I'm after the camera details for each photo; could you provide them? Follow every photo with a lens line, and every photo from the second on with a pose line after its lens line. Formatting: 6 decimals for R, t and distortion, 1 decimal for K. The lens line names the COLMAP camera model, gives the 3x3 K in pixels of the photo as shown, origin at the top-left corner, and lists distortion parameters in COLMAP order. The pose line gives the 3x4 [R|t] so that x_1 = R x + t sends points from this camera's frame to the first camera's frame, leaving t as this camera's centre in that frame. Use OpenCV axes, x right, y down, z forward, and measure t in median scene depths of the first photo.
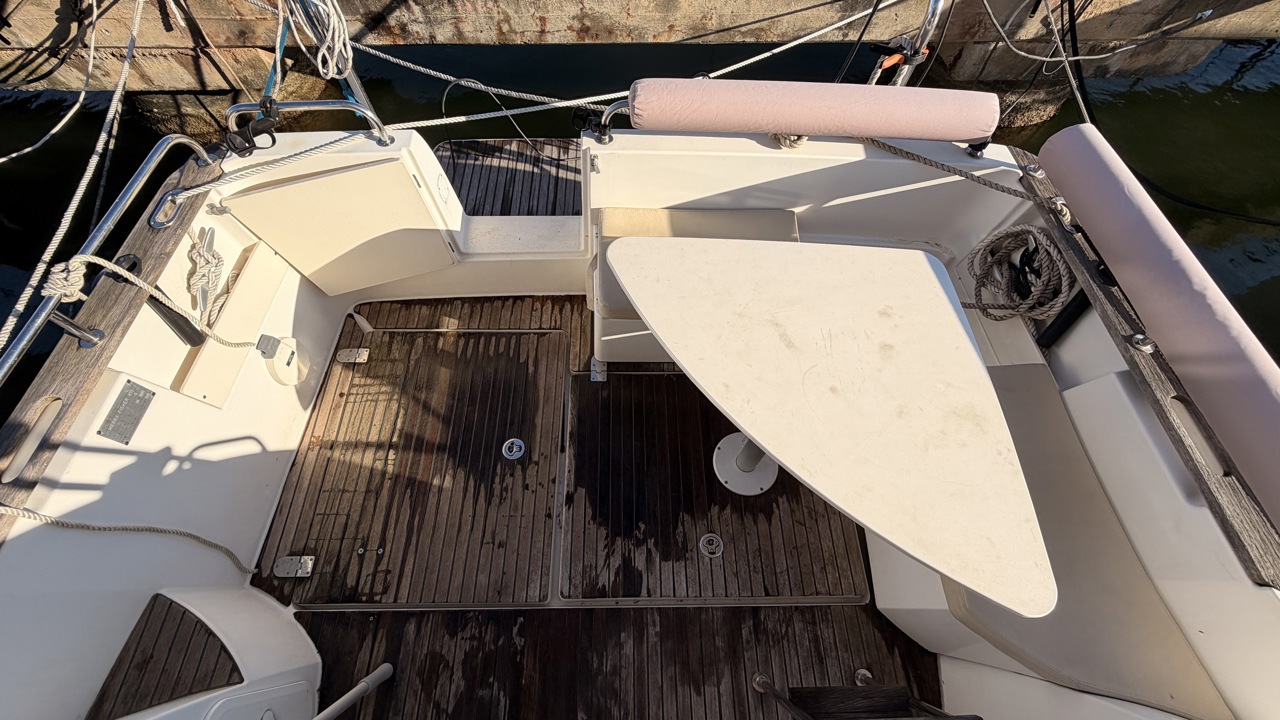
lens RADIAL K [[510.5, 0, 634.6], [0, 510.5, 360.8], [0, 0, 1]] dist [-0.000129, 0.000122]
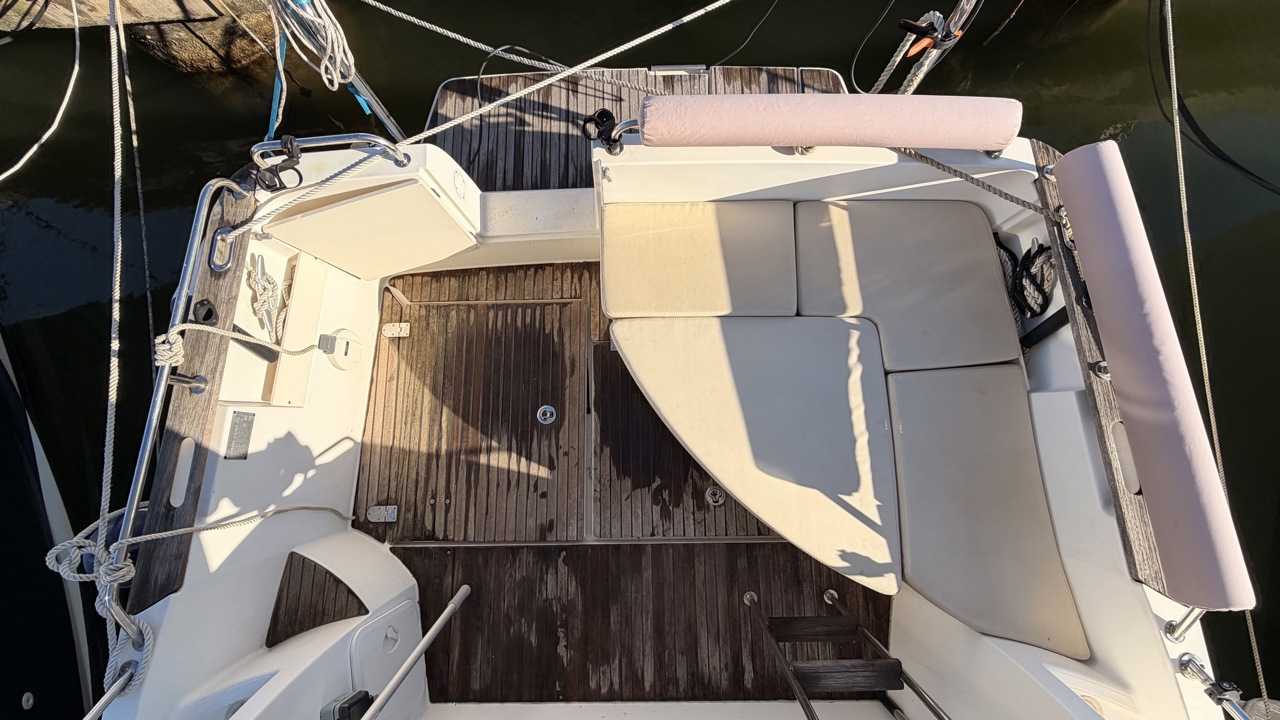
lens RADIAL K [[510.5, 0, 634.6], [0, 510.5, 360.8], [0, 0, 1]] dist [-0.000129, 0.000122]
pose [[0.998912, -0.013144, -0.044737, 0.018230], [0.025517, 0.957124, 0.288552, -0.315316], [0.039026, -0.289379, 0.956419, -0.075924]]
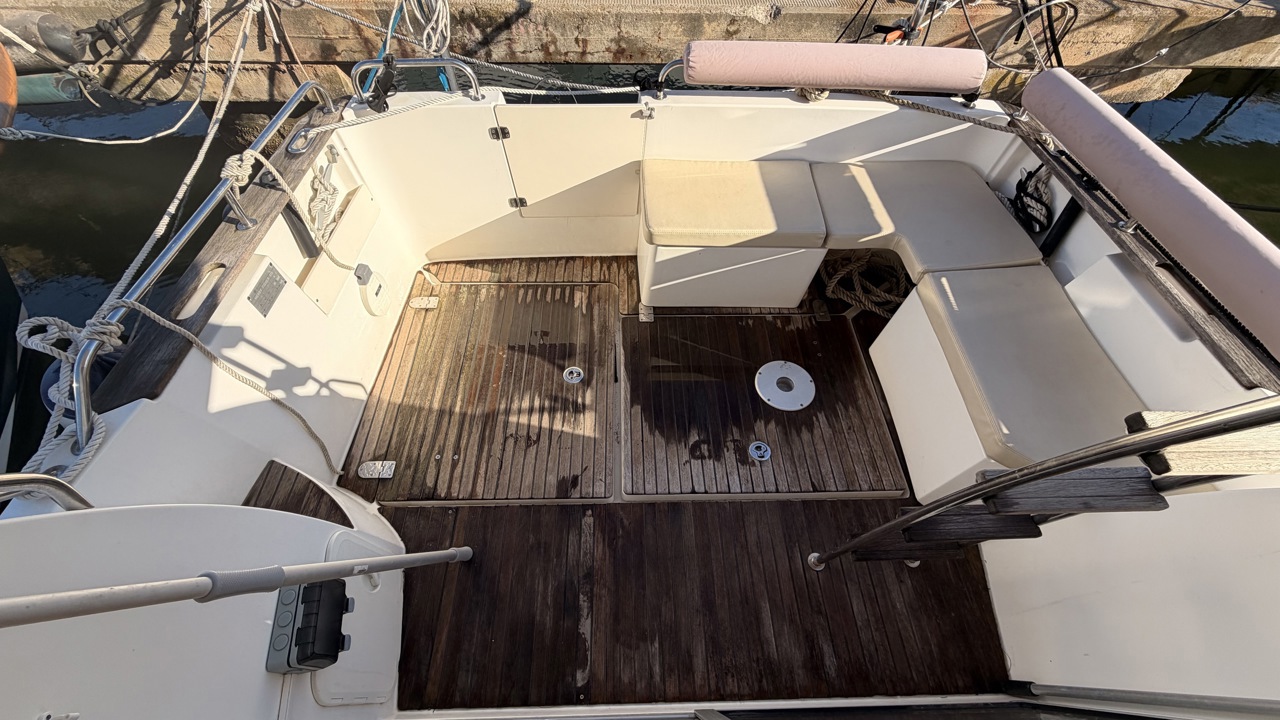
lens RADIAL K [[510.5, 0, 634.6], [0, 510.5, 360.8], [0, 0, 1]] dist [-0.000129, 0.000122]
pose [[0.999929, -0.010286, 0.005983, -0.128032], [0.010958, 0.991962, -0.126063, 0.323809], [-0.004638, 0.126119, 0.992004, -0.107787]]
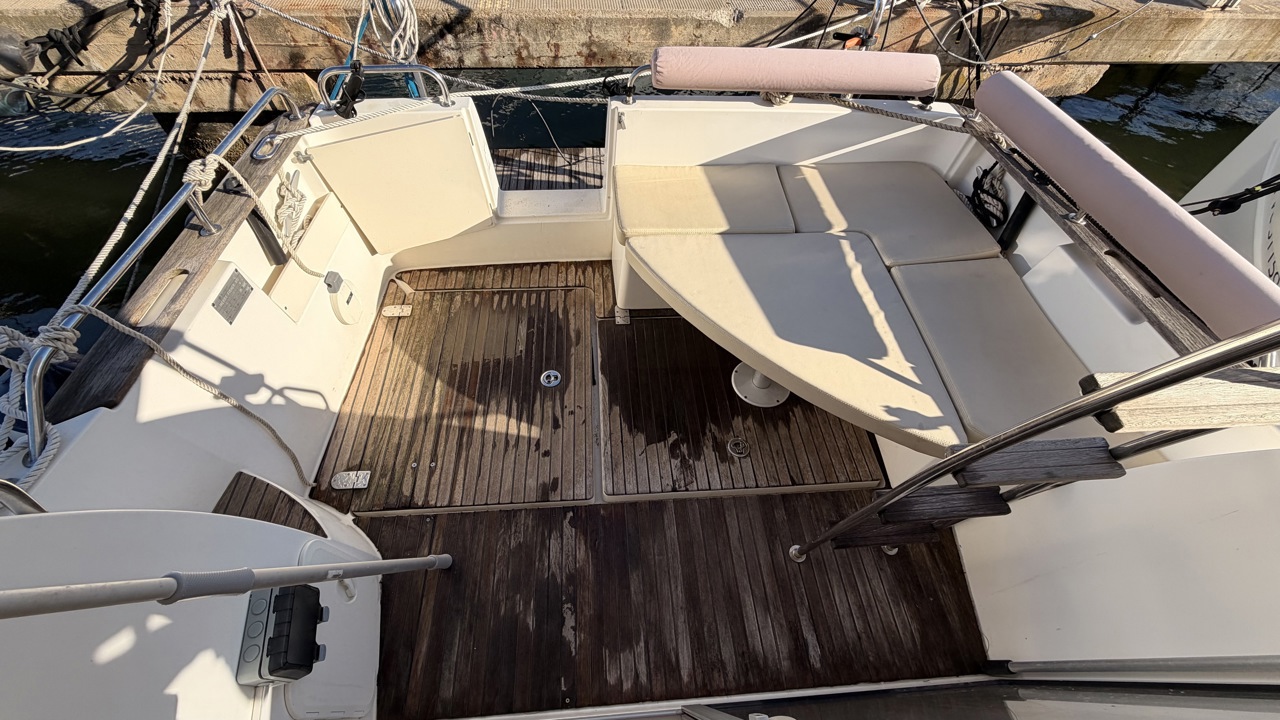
lens RADIAL K [[510.5, 0, 634.6], [0, 510.5, 360.8], [0, 0, 1]] dist [-0.000129, 0.000122]
pose [[0.998059, -0.038887, 0.048647, -0.125797], [0.045752, 0.987768, -0.149066, 0.351282], [-0.042256, 0.151002, 0.987630, -0.108234]]
